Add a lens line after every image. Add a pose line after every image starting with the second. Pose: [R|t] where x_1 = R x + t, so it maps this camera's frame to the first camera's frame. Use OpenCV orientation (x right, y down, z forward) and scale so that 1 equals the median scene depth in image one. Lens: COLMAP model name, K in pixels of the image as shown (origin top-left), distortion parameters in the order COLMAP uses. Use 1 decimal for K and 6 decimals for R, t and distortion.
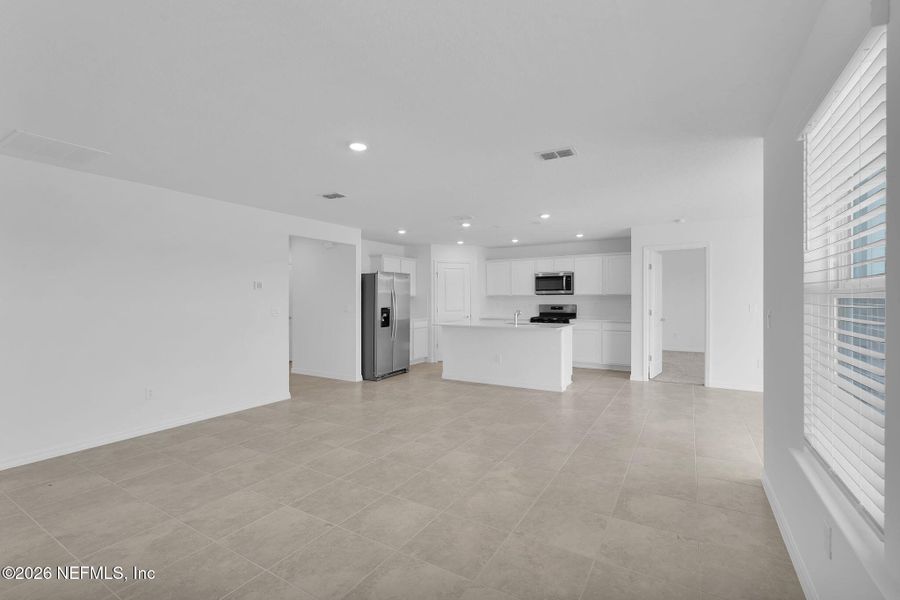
lens RADIAL K [[398.6, 0, 450.0], [0, 398.6, 300.0], [0, 0, 1]] dist [-0.001337, -0.000083]
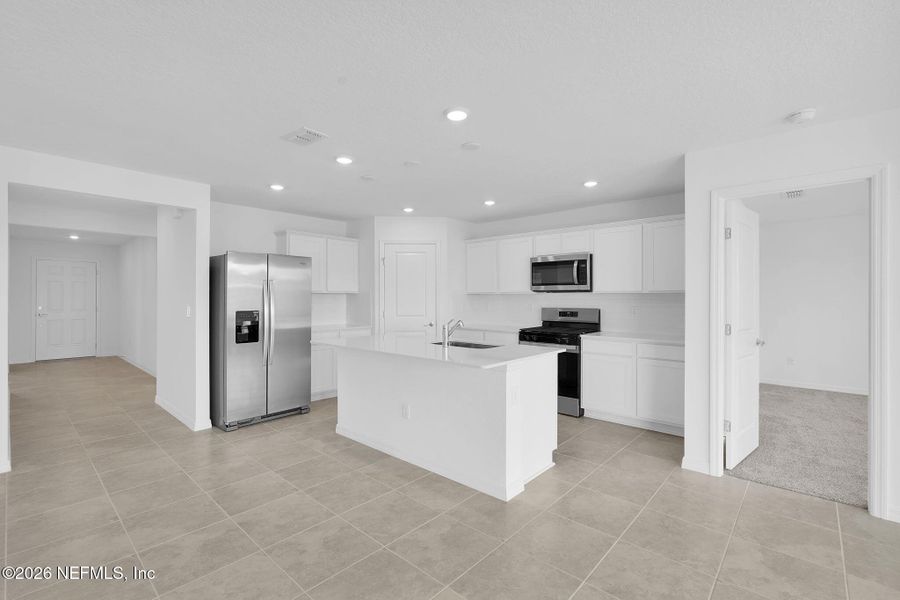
lens RADIAL K [[401.5, 0, 448.0], [0, 401.5, 295.0], [0, 0, 1]] dist [-0.000437, 0.000217]
pose [[0.980557, 0.005578, -0.196154, 0.240446], [-0.007463, 0.999933, -0.008875, -0.002550], [0.196091, 0.010166, 0.980533, 0.416046]]
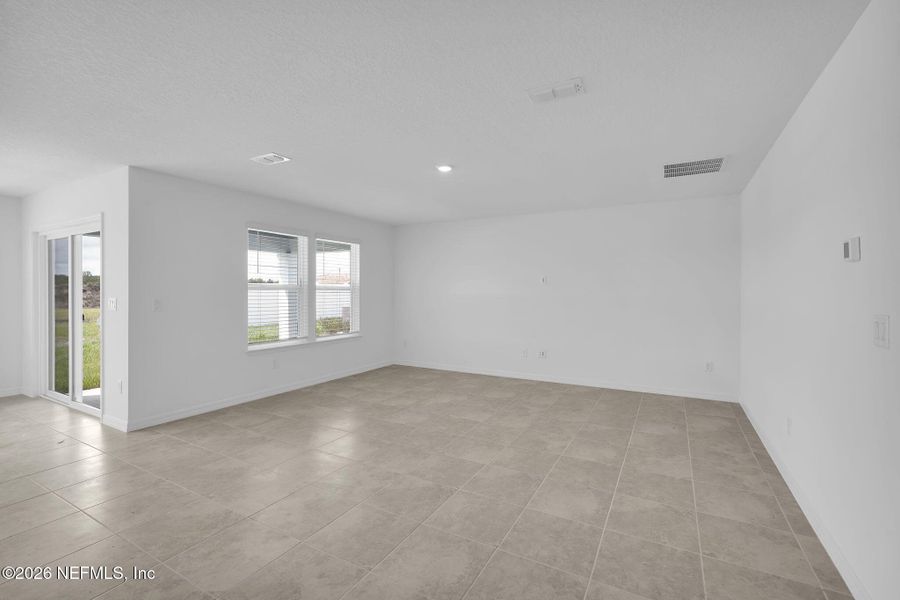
lens RADIAL K [[401.5, 0, 448.0], [0, 401.5, 295.0], [0, 0, 1]] dist [-0.000437, 0.000217]
pose [[-0.999463, 0.004224, -0.032488, -0.081470], [0.003791, 0.999904, 0.013354, -0.000888], [0.032542, 0.013224, -0.999383, 0.919558]]
